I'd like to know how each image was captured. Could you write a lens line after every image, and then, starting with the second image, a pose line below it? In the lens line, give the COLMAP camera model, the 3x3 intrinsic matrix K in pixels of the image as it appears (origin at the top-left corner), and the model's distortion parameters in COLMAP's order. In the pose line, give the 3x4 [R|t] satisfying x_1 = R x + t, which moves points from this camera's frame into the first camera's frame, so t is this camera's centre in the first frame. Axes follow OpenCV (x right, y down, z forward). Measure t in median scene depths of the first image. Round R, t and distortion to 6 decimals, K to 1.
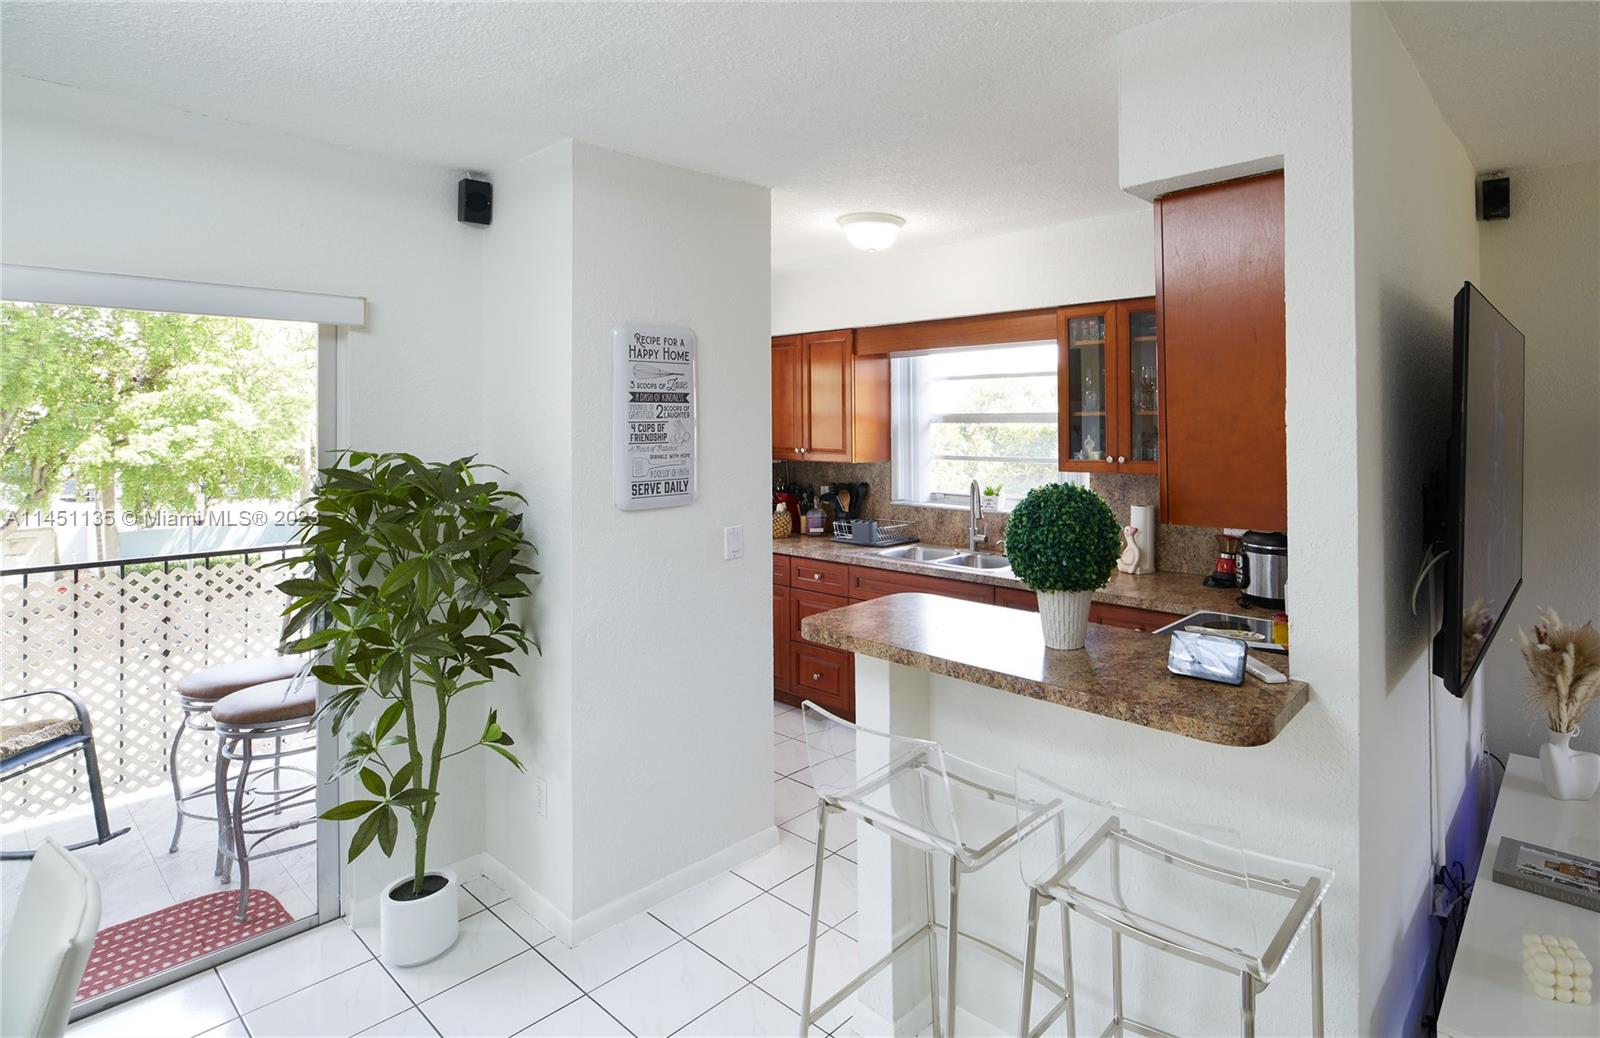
lens RADIAL K [[814.4, 0, 941.7], [0, 814.4, 417.3], [0, 0, 1]] dist [0.003104, -0.009550]
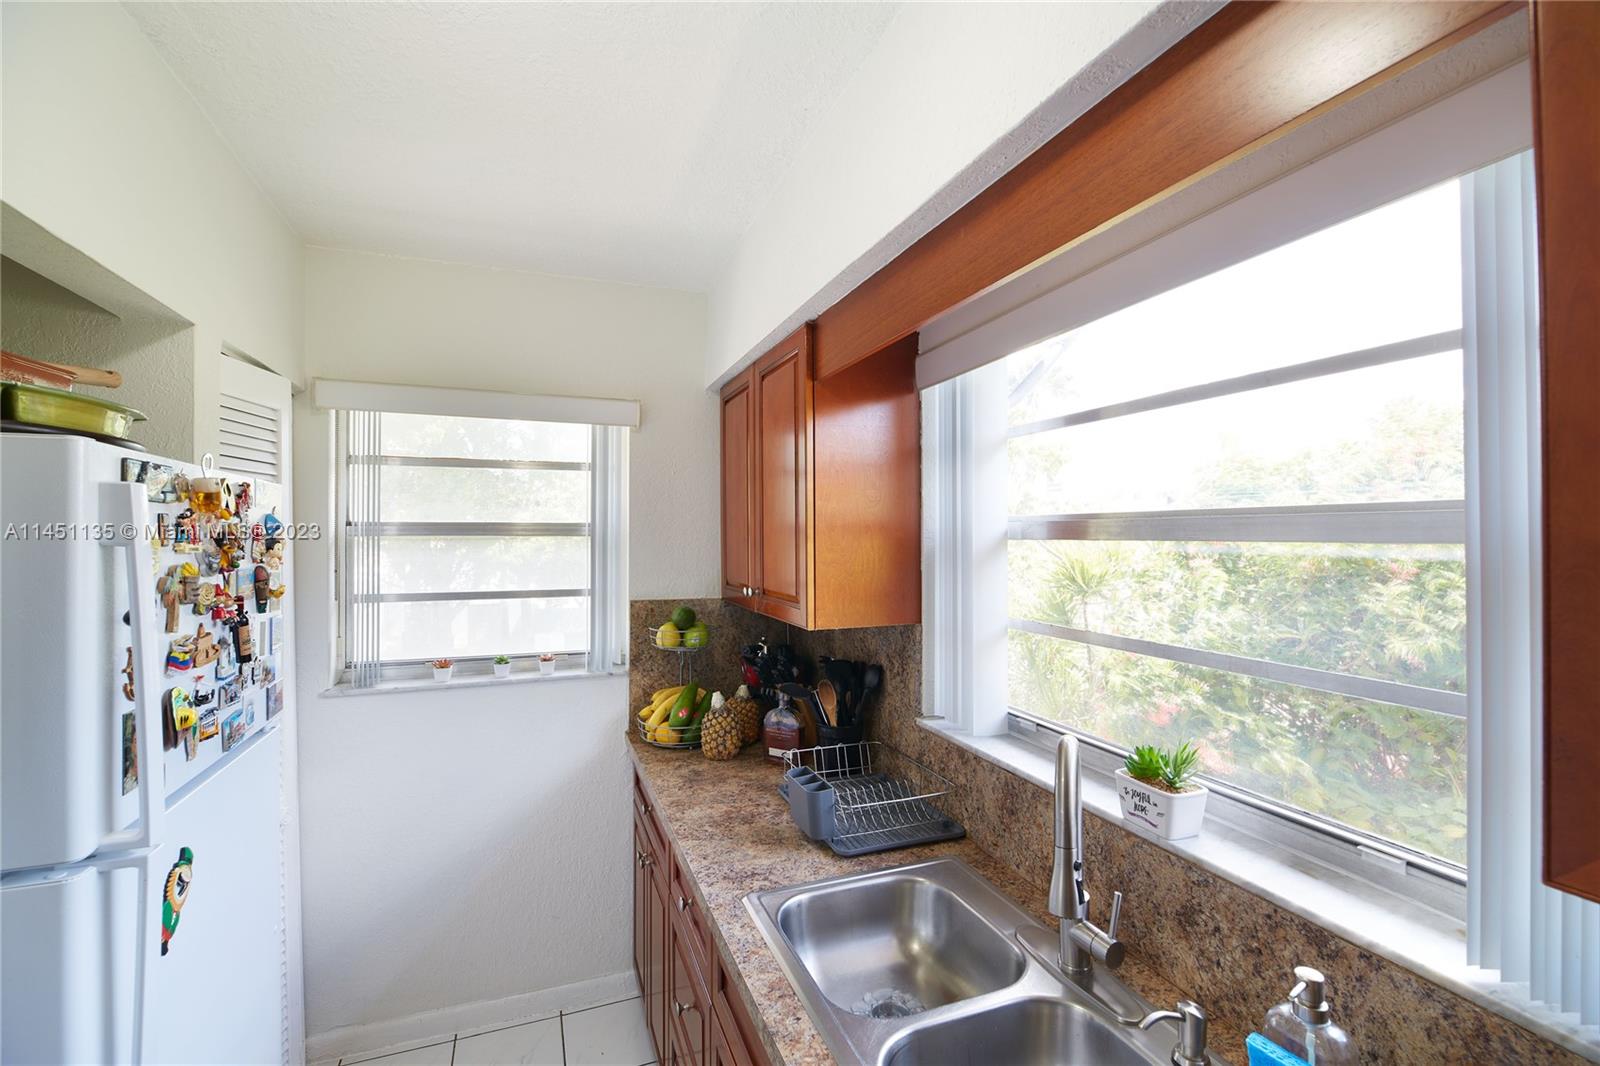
lens RADIAL K [[697.2, 0, 798.0], [0, 697.2, 531.7], [0, 0, 1]] dist [-0.008257, -0.000865]
pose [[0.865269, 0.004443, -0.501289, 0.123217], [-0.003315, 0.999990, 0.003141, 0.004305], [0.501298, -0.001057, 0.865274, 1.170260]]
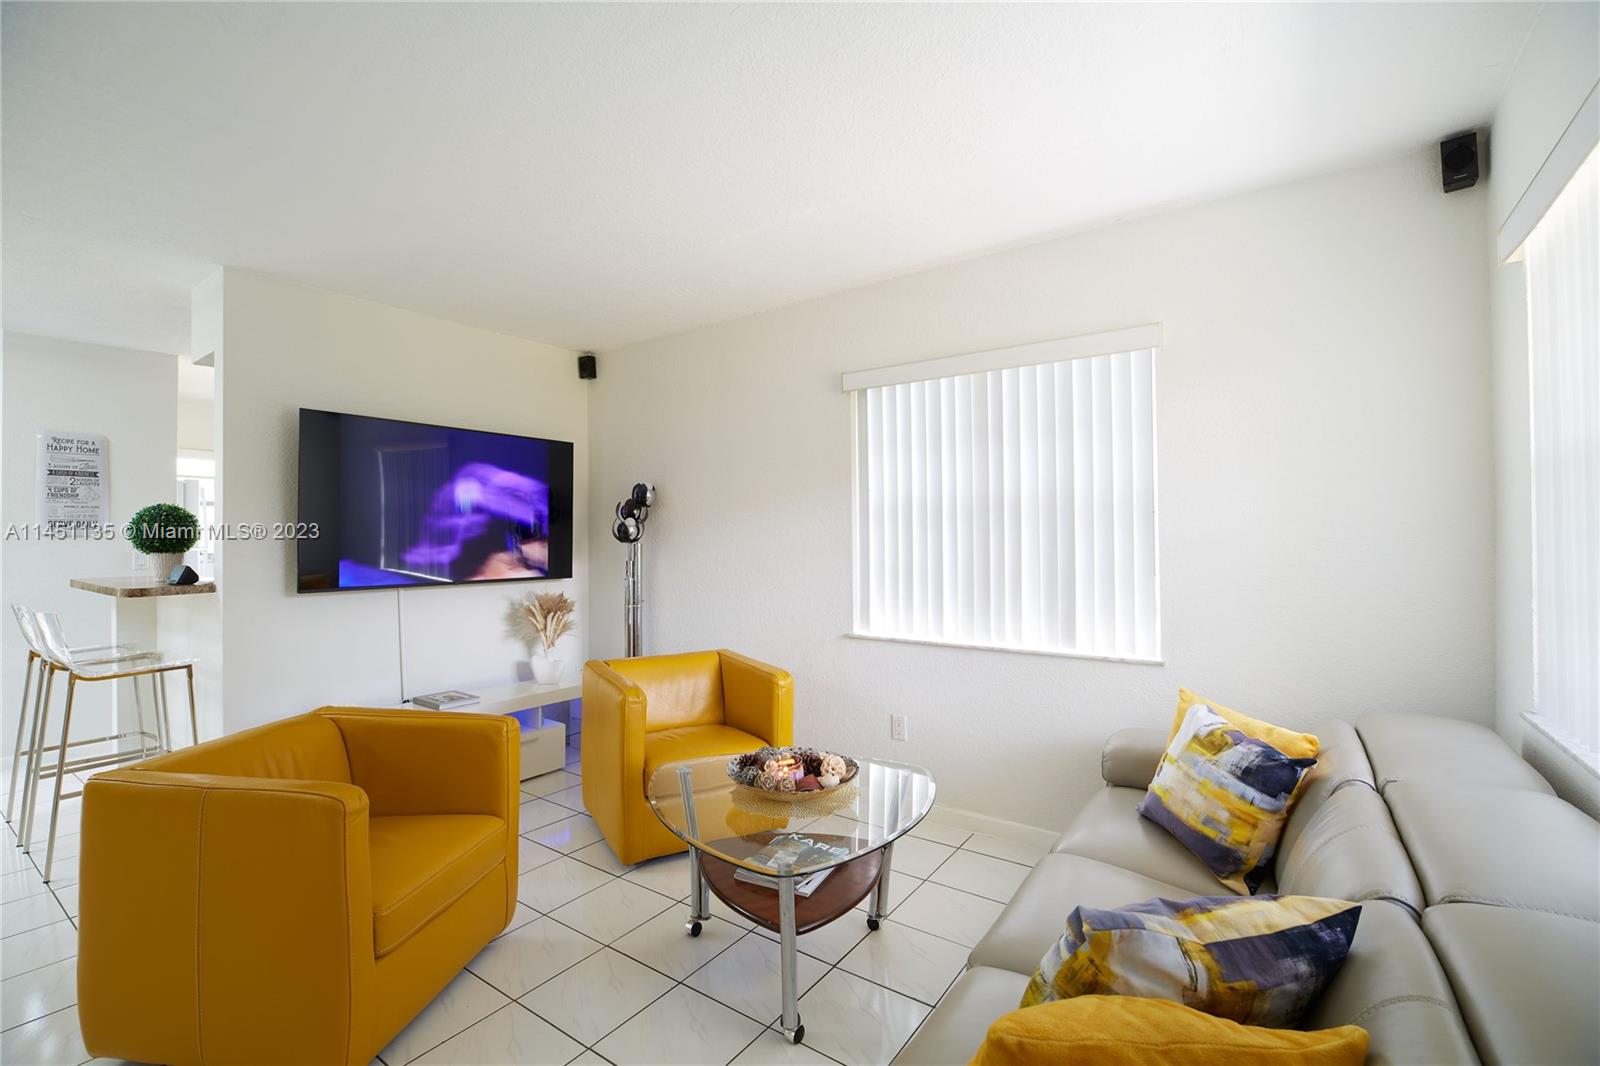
lens RADIAL K [[696.0, 0, 800.0], [0, 696.0, 533.0], [0, 0, 1]] dist [-0.003973, -0.003795]
pose [[0.997980, 0.000757, 0.063526, 1.139926], [-0.000409, 0.999985, -0.005482, 0.113068], [-0.063529, 0.005445, 0.997965, -0.601064]]
